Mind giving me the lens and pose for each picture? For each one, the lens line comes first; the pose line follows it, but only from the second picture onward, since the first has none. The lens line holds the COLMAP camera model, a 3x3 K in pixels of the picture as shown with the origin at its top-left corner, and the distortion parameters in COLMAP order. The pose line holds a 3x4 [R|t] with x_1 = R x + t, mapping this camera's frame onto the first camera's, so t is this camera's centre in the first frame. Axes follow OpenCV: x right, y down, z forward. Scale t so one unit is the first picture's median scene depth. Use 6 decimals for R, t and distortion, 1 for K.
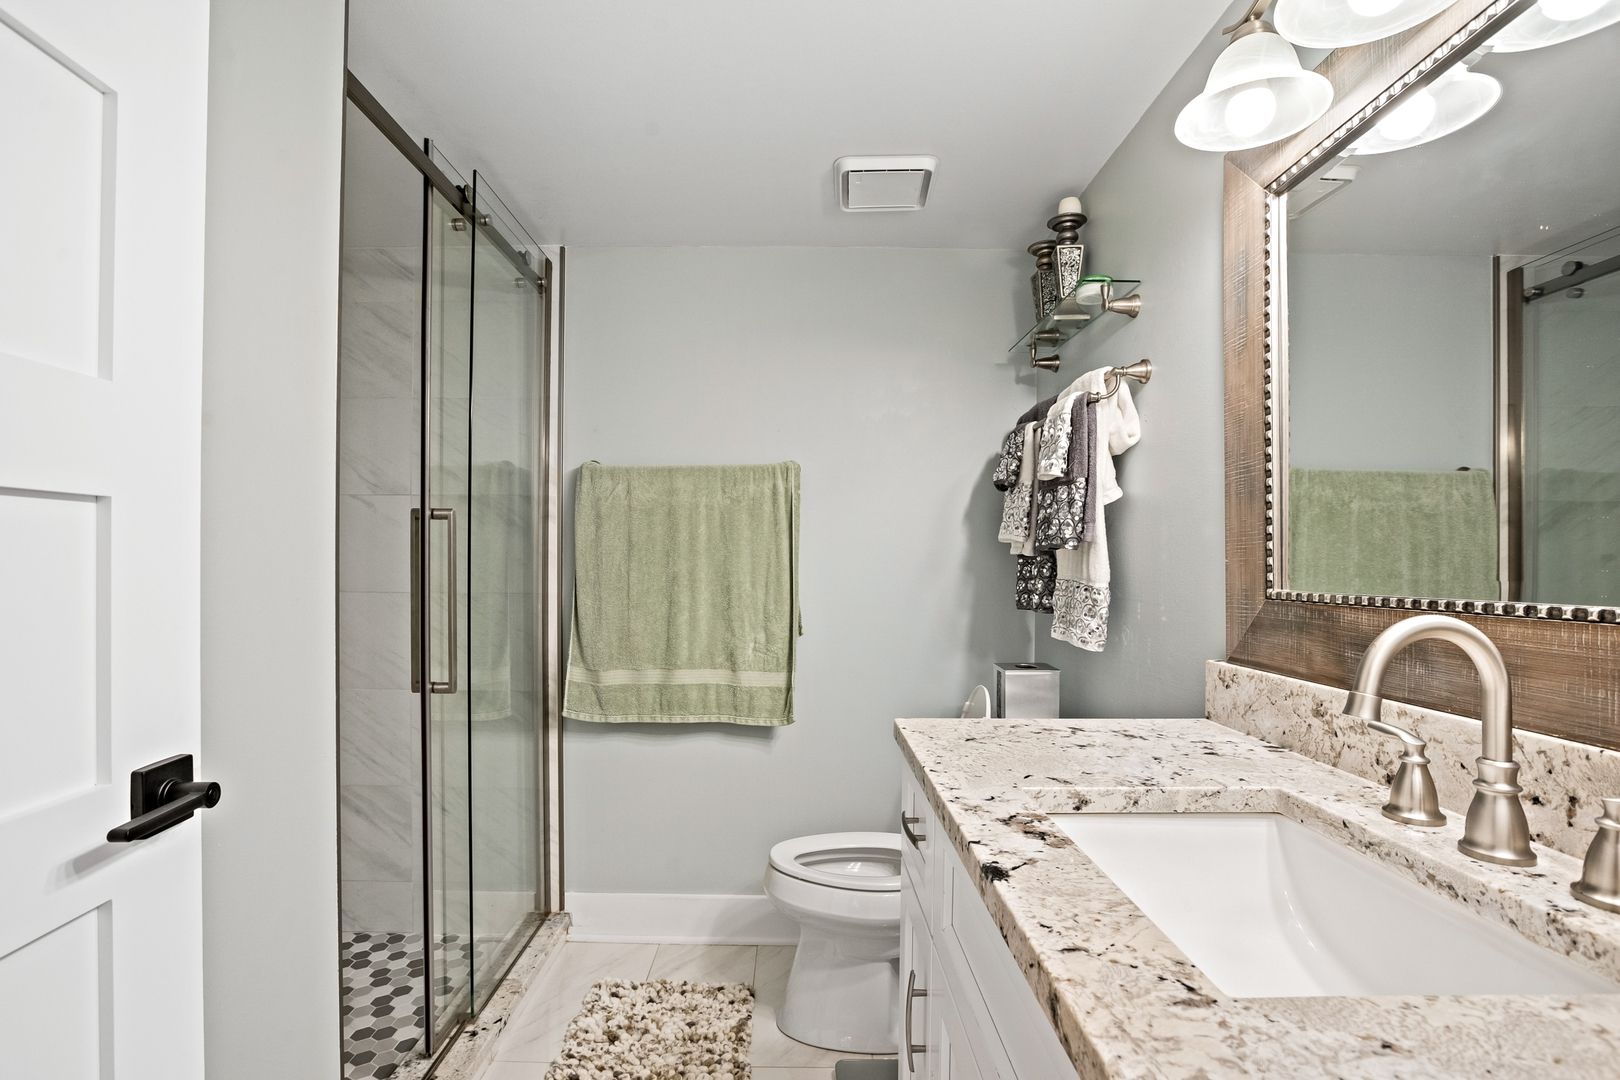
lens RADIAL K [[780.5, 0, 810.0], [0, 780.5, 540.0], [0, 0, 1]] dist [-0.027776, 0.010132]
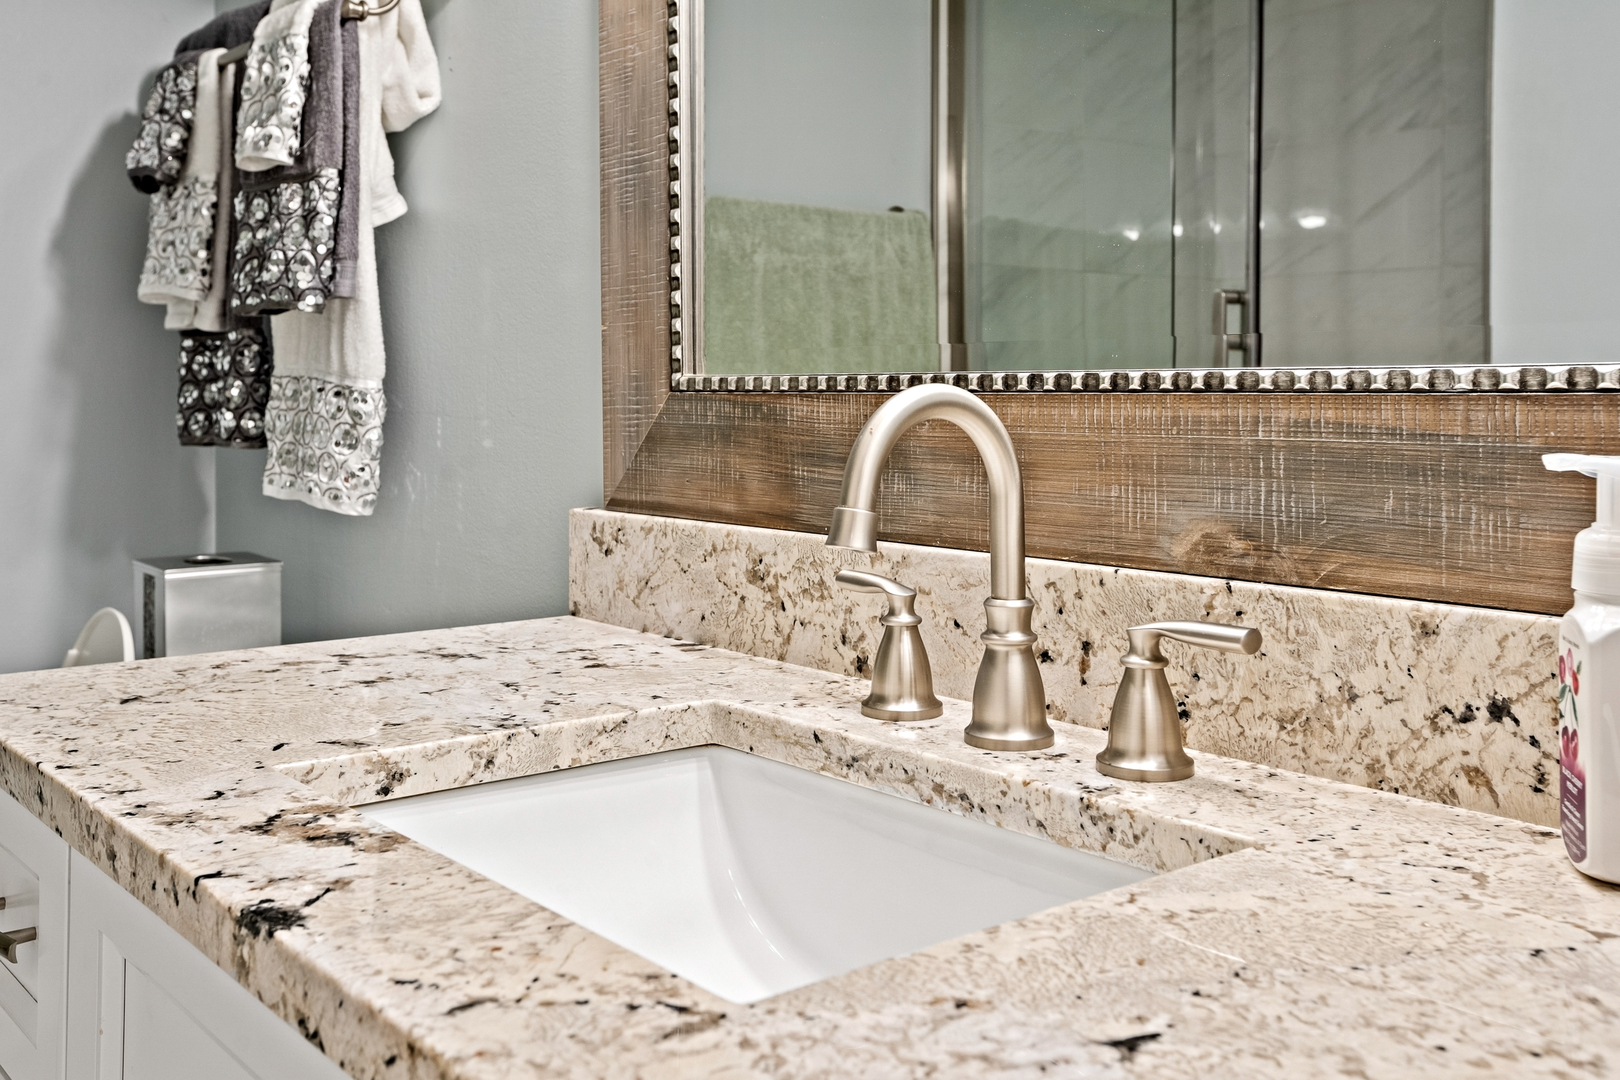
lens RADIAL K [[1602.2, 0, 811.4], [0, 1602.2, 345.8], [0, 0, 1]] dist [-0.001637, 0.153821]
pose [[0.777448, 0.007584, 0.628902, -0.092570], [-0.006908, 0.999970, -0.003520, 0.057865], [-0.628909, -0.001608, 0.777477, 0.019469]]
